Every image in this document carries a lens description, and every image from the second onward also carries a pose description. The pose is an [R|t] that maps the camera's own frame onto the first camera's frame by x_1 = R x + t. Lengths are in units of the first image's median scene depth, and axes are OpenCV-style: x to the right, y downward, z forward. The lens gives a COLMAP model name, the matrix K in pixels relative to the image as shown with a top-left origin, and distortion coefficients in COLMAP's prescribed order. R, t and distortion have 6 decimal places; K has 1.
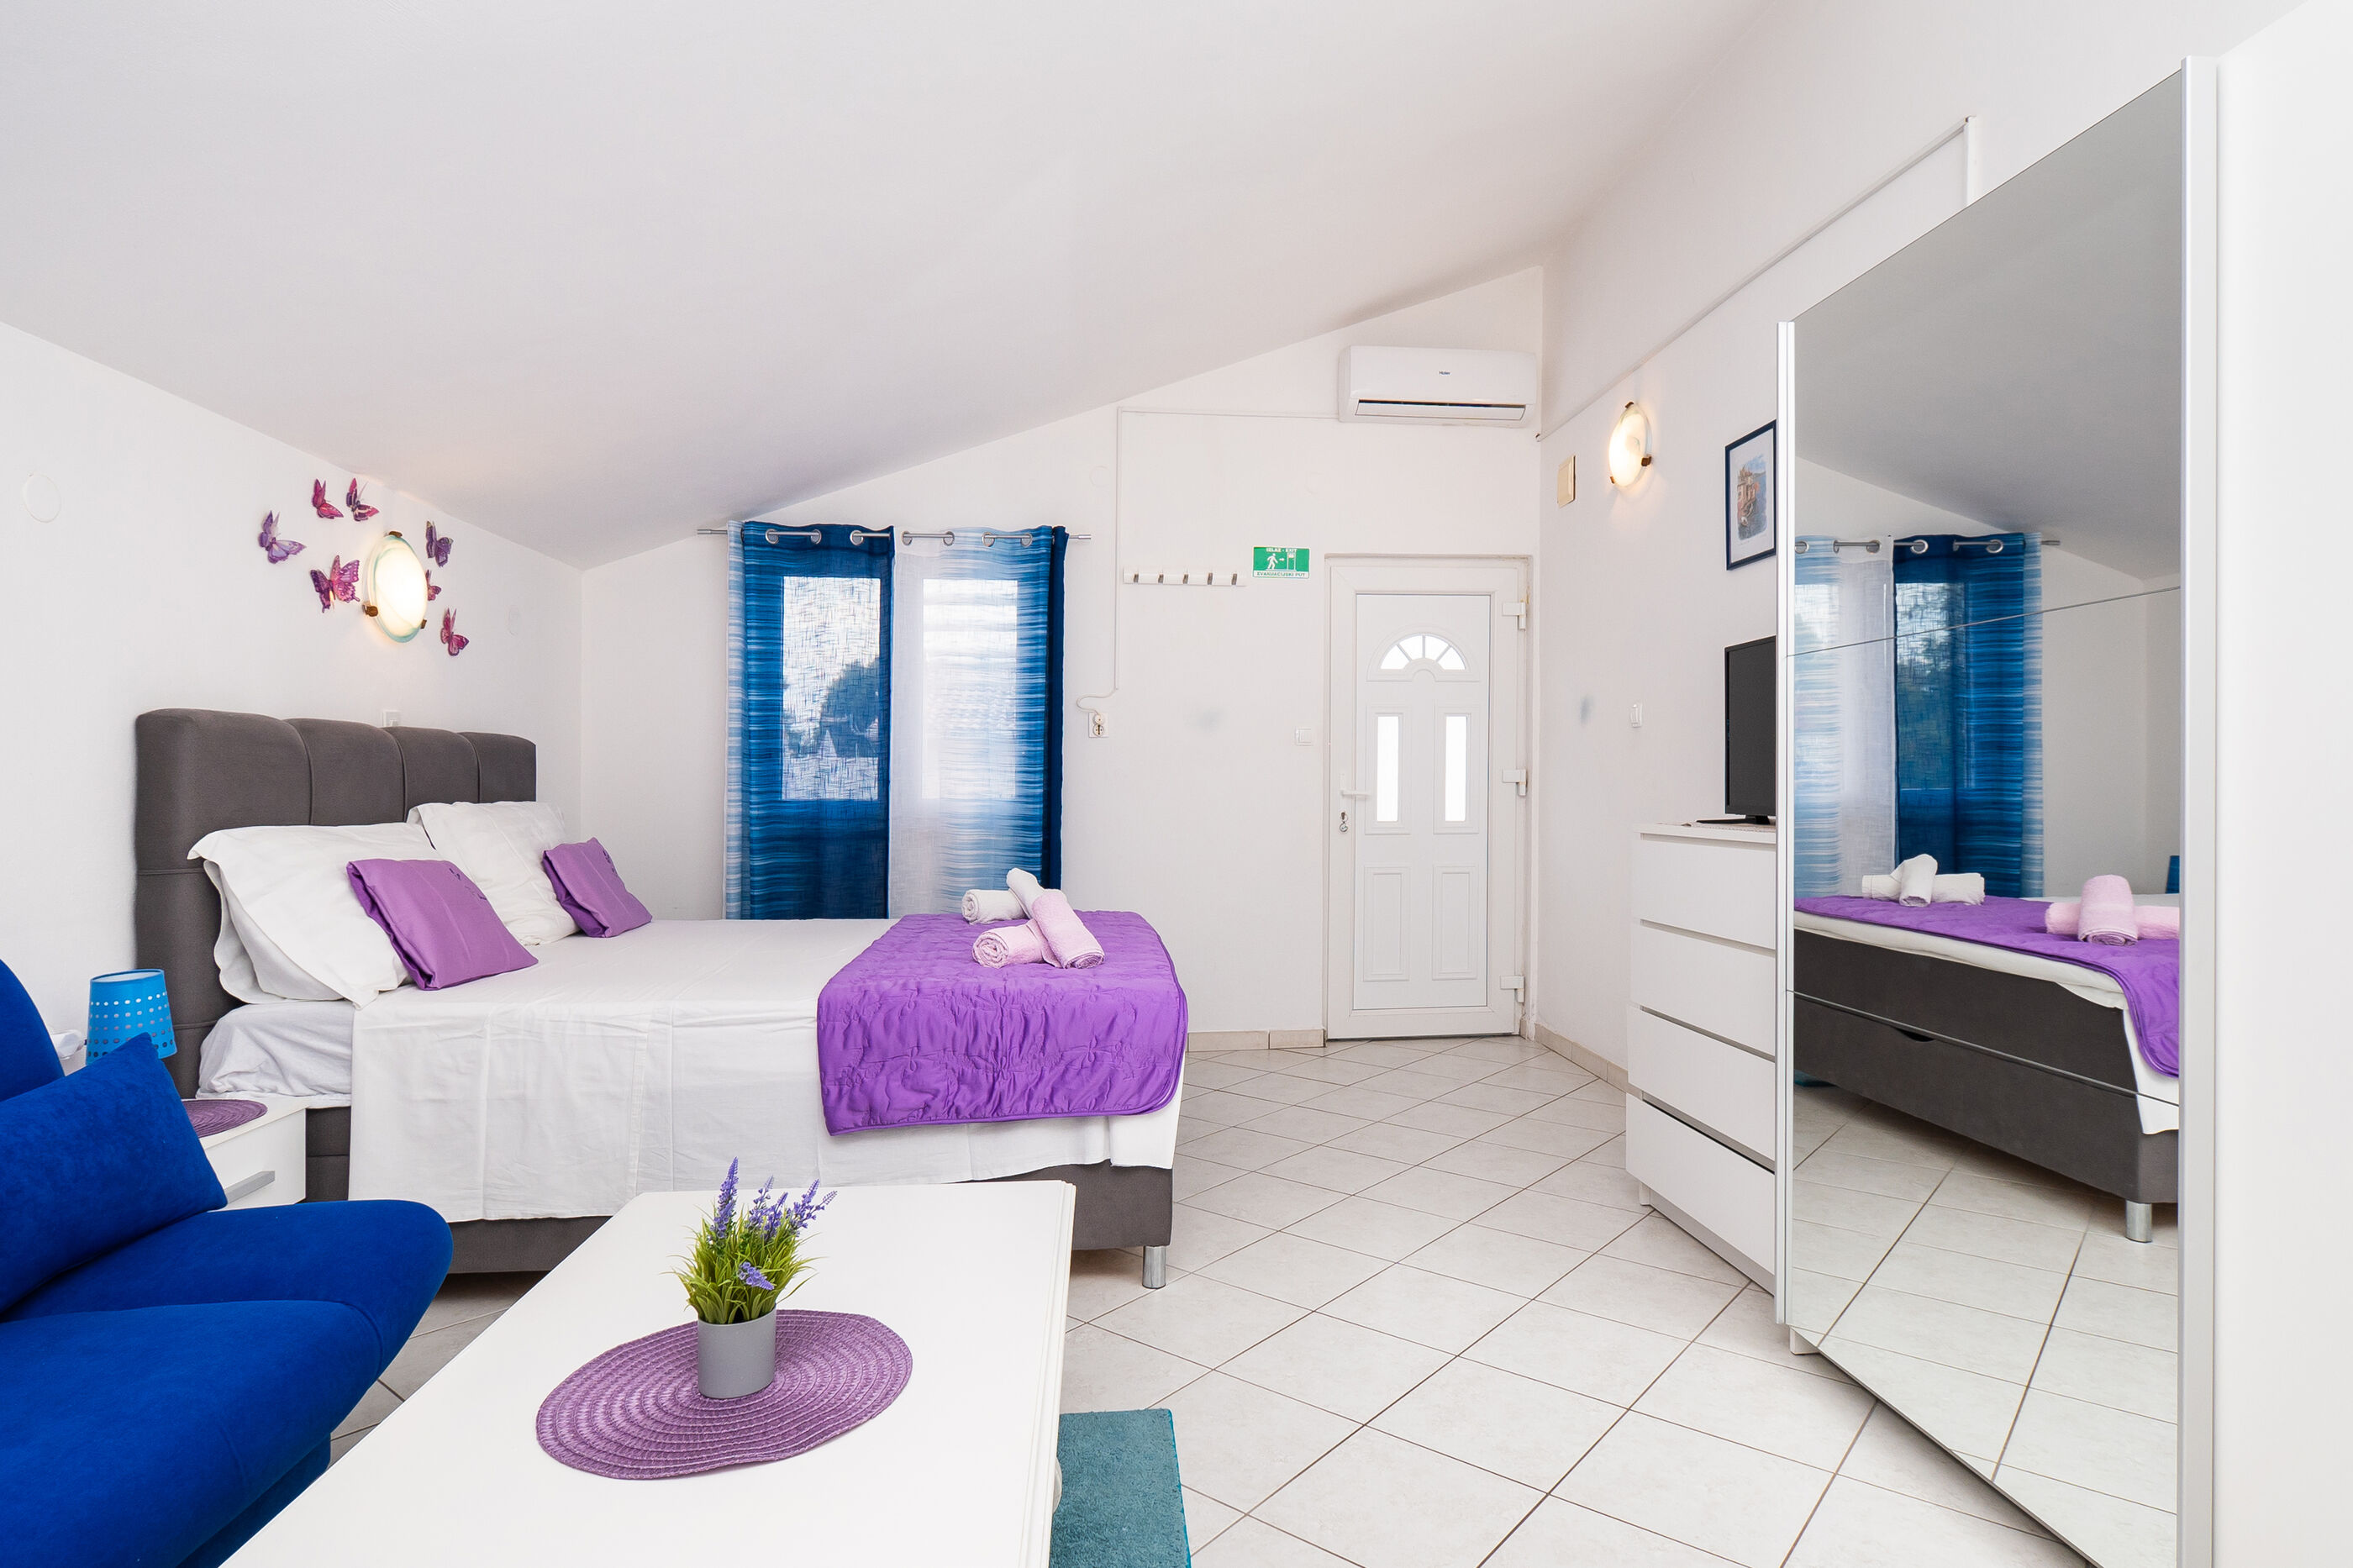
lens RADIAL K [[1274.6, 0, 1168.8], [0, 1274.6, 777.5], [0, 0, 1]] dist [-0.001651, -0.000475]
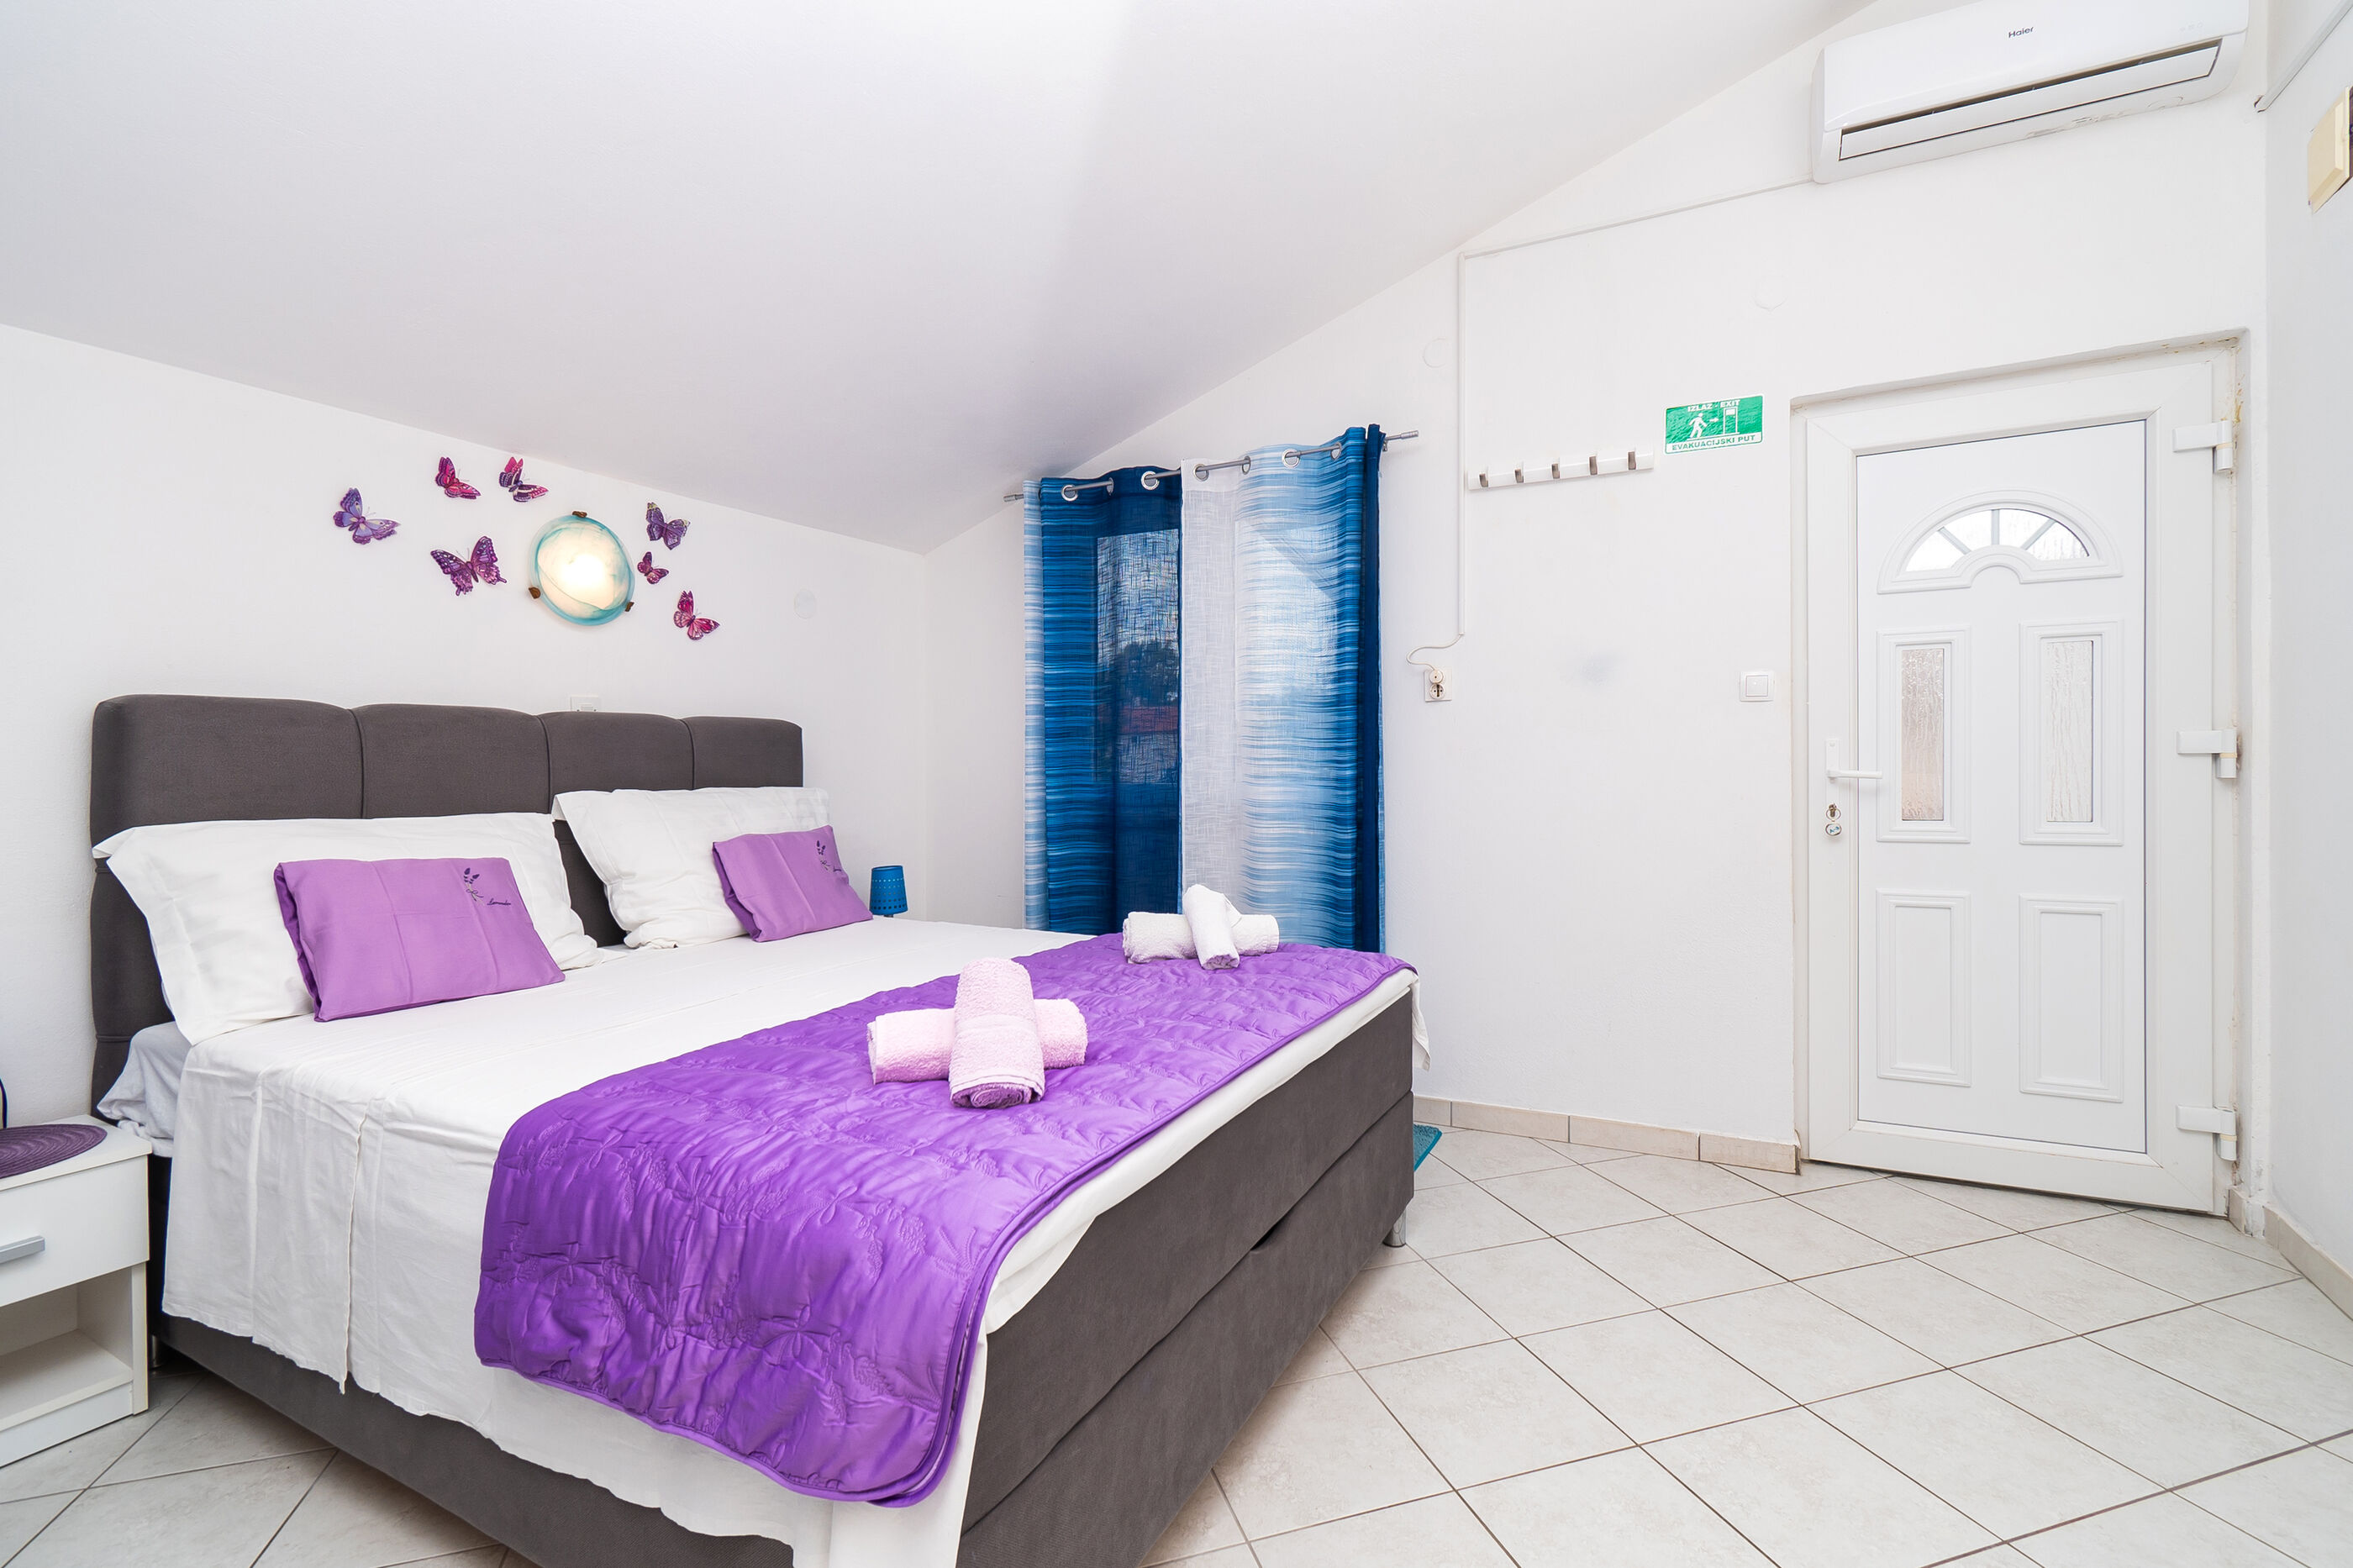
lens RADIAL K [[1050.3, 0, 1172.9], [0, 1050.3, 758.6], [0, 0, 1]] dist [0.003472, 0.000875]
pose [[0.844607, -0.009947, -0.535295, 0.195148], [0.011449, 0.999934, -0.000516, 0.001323], [0.535265, -0.005692, 0.844665, 0.536458]]
